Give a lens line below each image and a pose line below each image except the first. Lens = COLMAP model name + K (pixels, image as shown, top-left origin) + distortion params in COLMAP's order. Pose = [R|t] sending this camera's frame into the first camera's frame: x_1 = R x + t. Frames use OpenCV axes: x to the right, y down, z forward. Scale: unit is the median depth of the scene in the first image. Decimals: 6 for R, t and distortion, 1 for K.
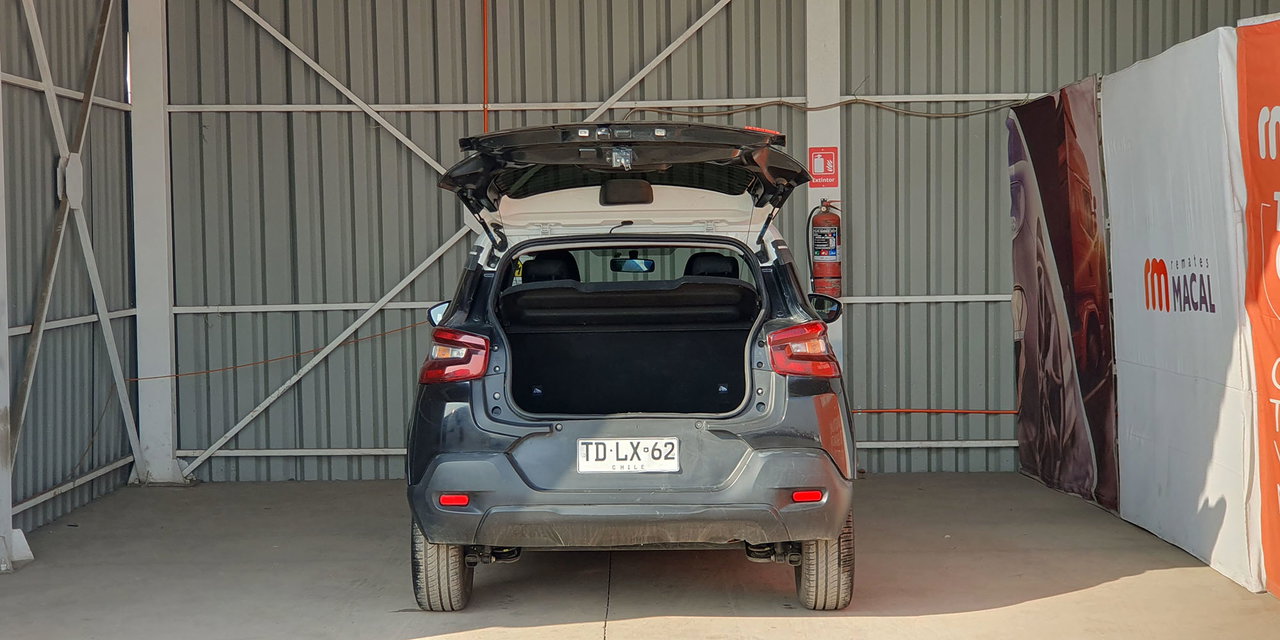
lens RADIAL K [[2025.5, 0, 619.6], [0, 2025.5, 342.6], [0, 0, 1]] dist [0.025758, 0.000000]
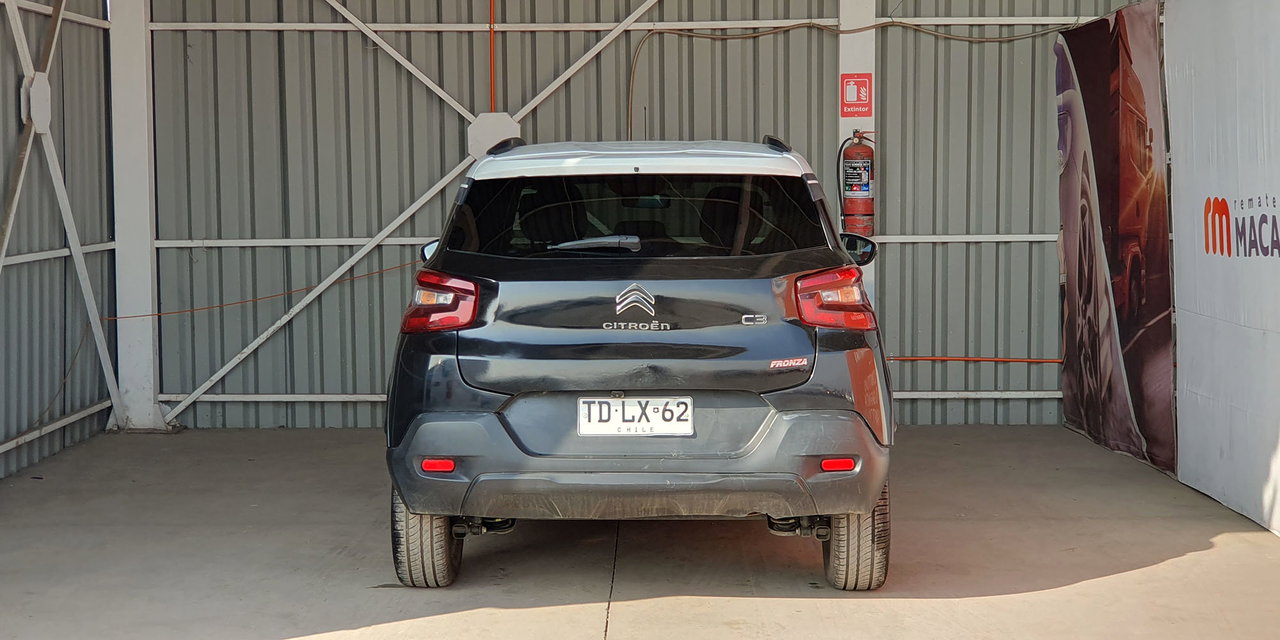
lens RADIAL K [[2025.5, 0, 634.5], [0, 2025.5, 326.2], [0, 0, 1]] dist [0.025758, 0.000000]
pose [[0.999953, 0.008414, -0.004830, 0.004616], [-0.008290, 0.999649, 0.025169, -0.003503], [0.005040, -0.025127, 0.999672, 0.070554]]
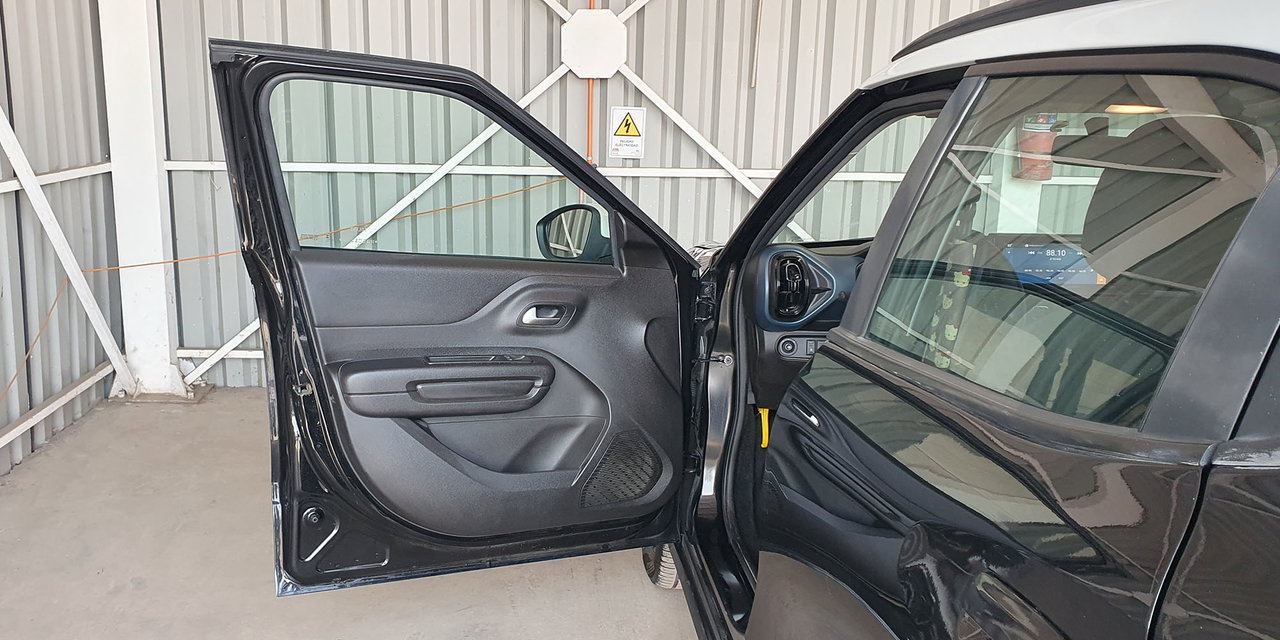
lens RADIAL K [[1049.3, 0, 600.5], [0, 1049.3, 337.6], [0, 0, 1]] dist [0.020159, -0.030534]
pose [[0.996357, 0.018504, 0.083253, -0.092523], [-0.033312, 0.983069, 0.180183, -0.029265], [-0.078509, -0.182300, 0.980103, 0.602463]]
